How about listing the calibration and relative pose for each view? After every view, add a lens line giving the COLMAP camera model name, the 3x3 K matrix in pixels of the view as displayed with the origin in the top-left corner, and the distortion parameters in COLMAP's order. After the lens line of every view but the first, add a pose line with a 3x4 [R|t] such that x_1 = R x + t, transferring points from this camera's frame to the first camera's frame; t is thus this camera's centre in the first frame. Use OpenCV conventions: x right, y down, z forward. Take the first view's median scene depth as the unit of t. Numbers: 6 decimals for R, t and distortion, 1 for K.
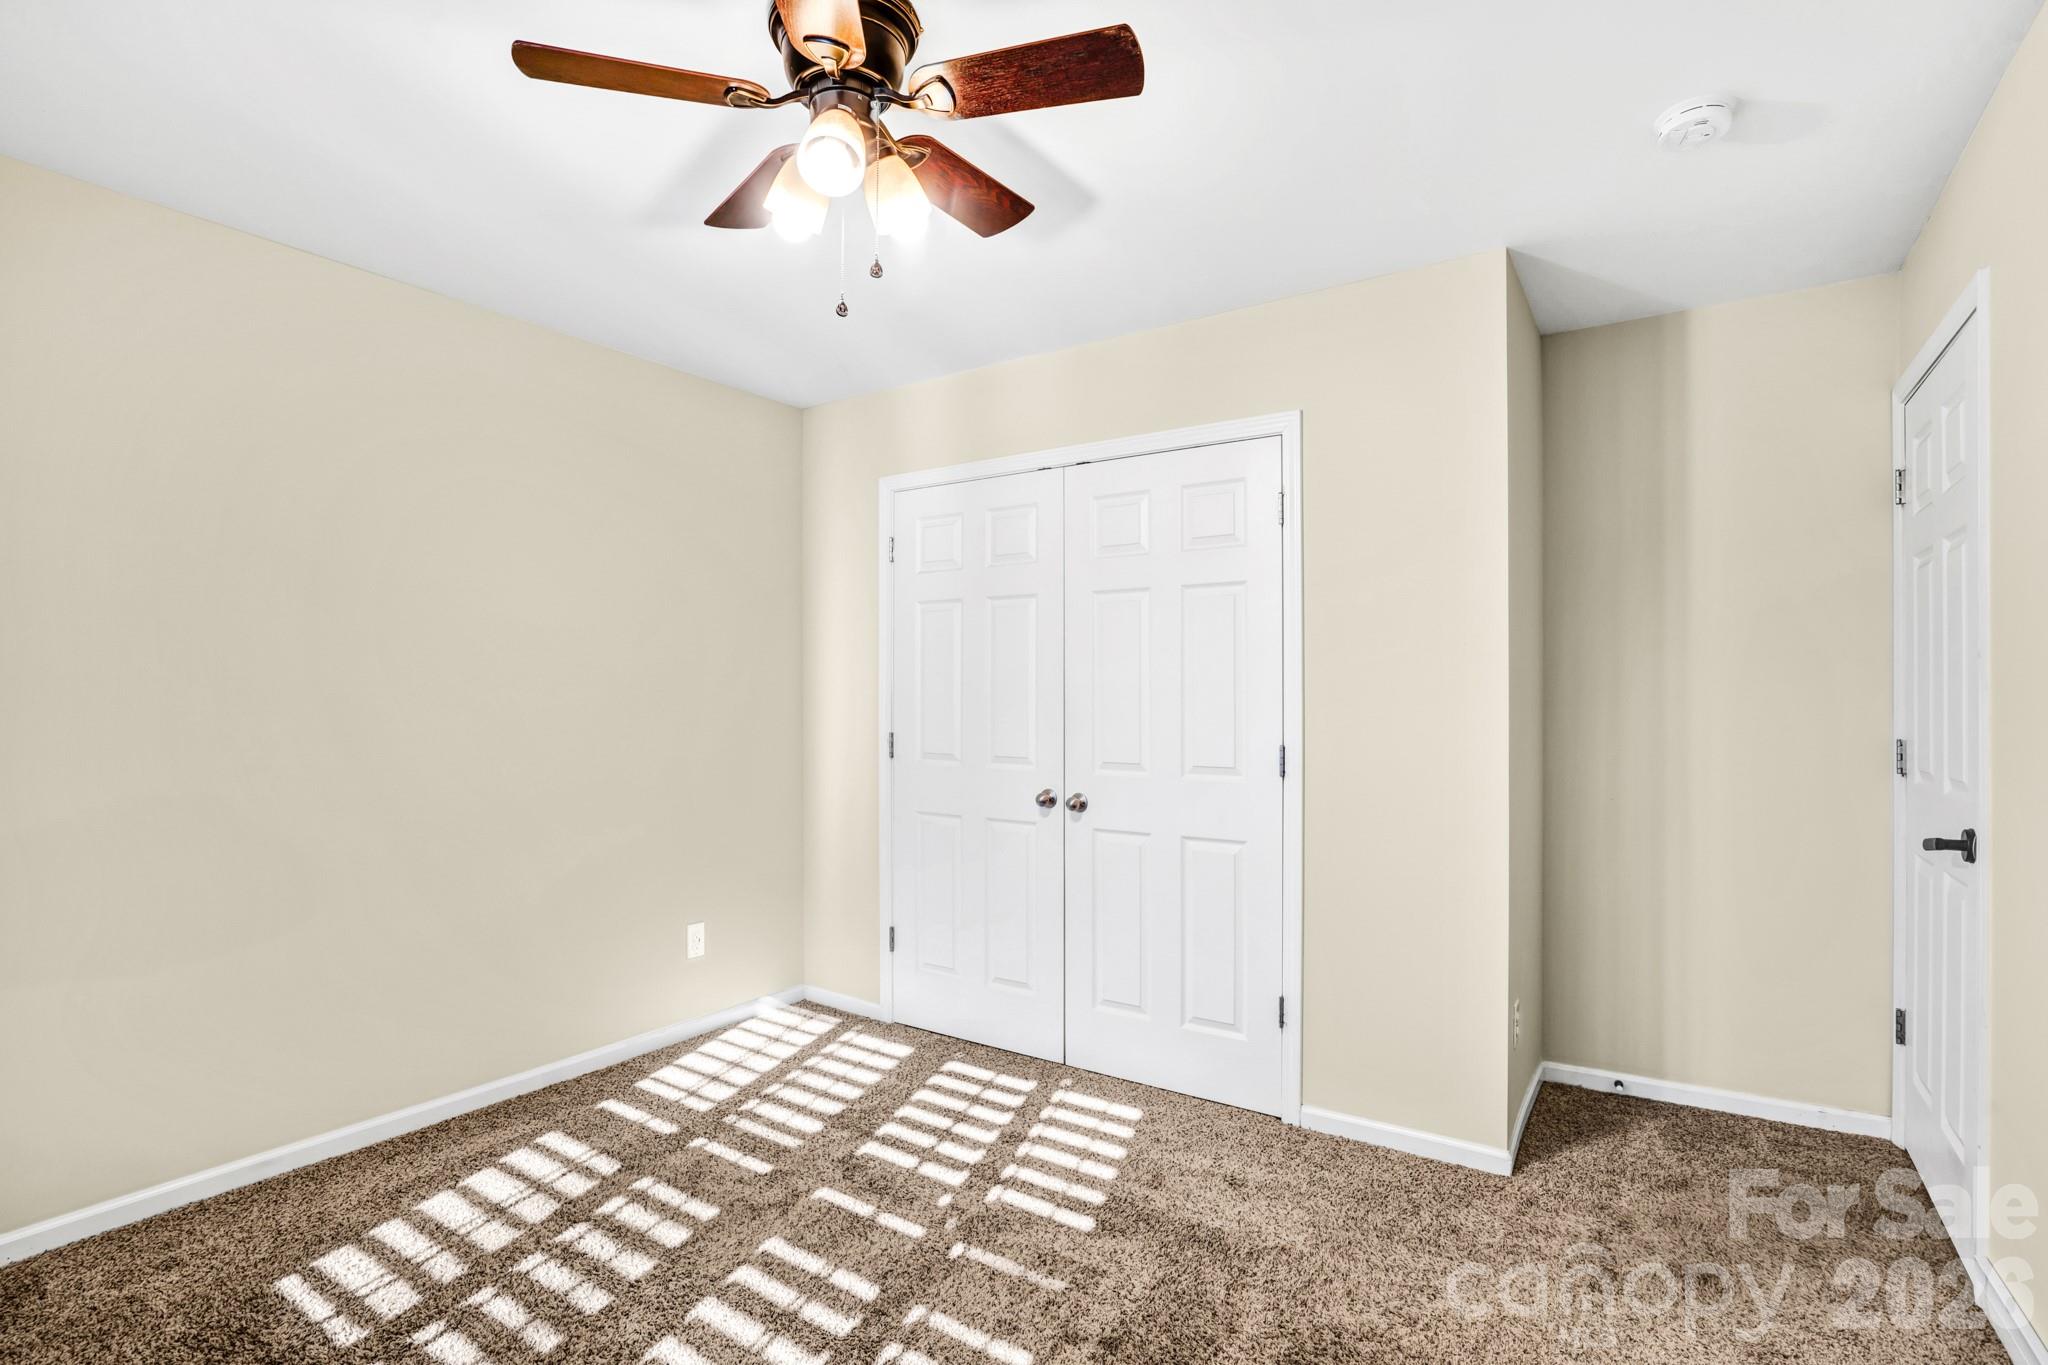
lens RADIAL K [[973.5, 0, 1033.0], [0, 973.5, 694.8], [0, 0, 1]] dist [-0.002464, 0.000029]
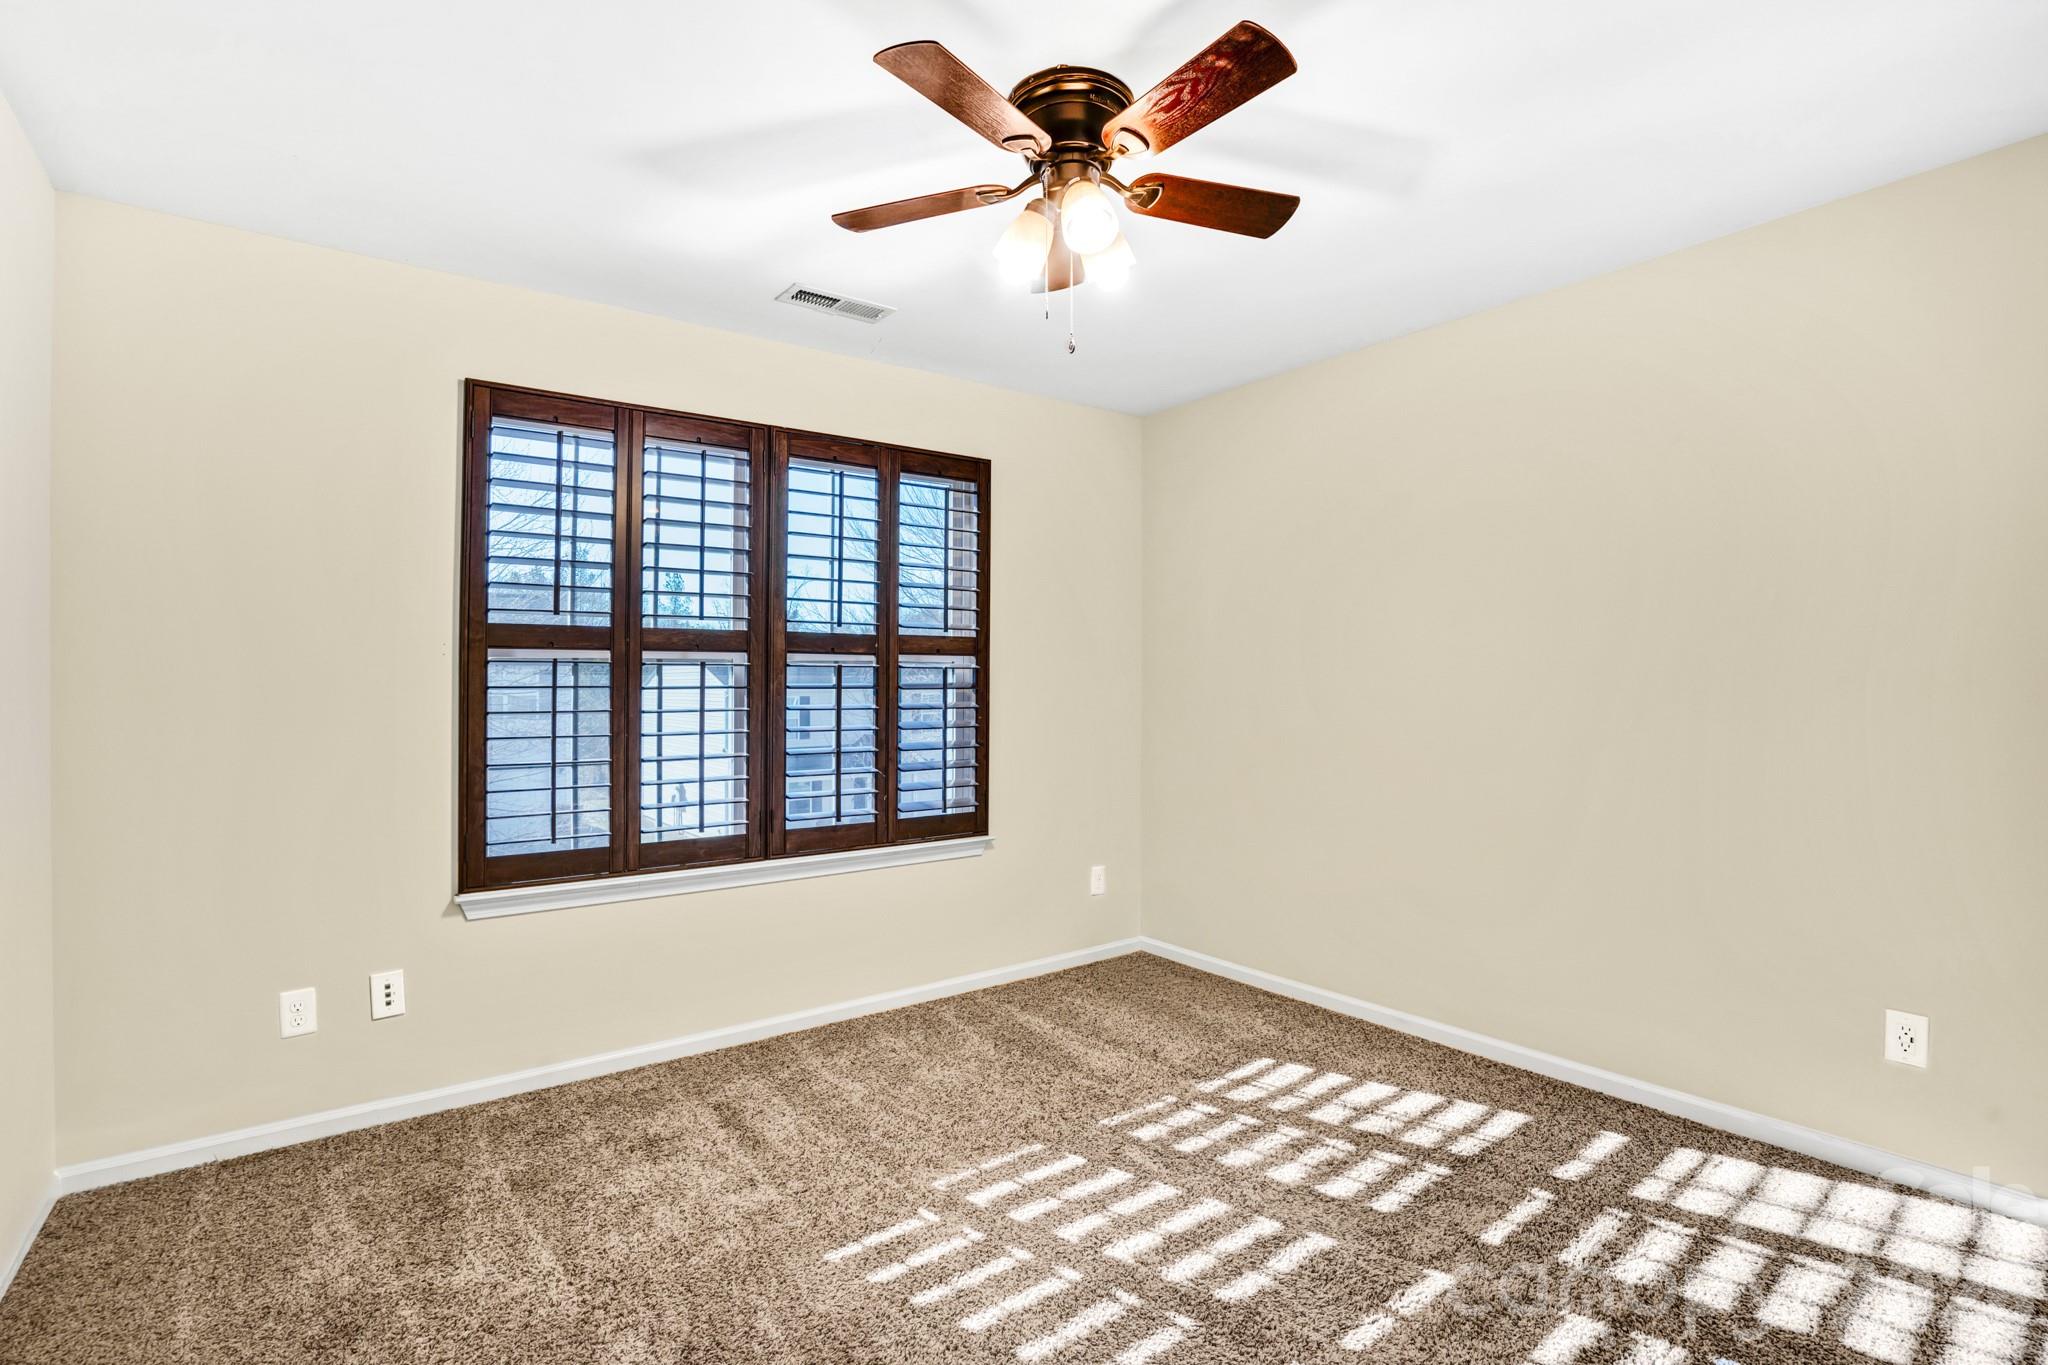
lens RADIAL K [[973.5, 0, 1033.0], [0, 973.5, 694.8], [0, 0, 1]] dist [-0.002464, 0.000029]
pose [[-0.301654, 0.005313, -0.953403, 0.638294], [0.012341, 0.999922, 0.001668, 0.019338], [0.953338, -0.011263, -0.301696, 0.899035]]
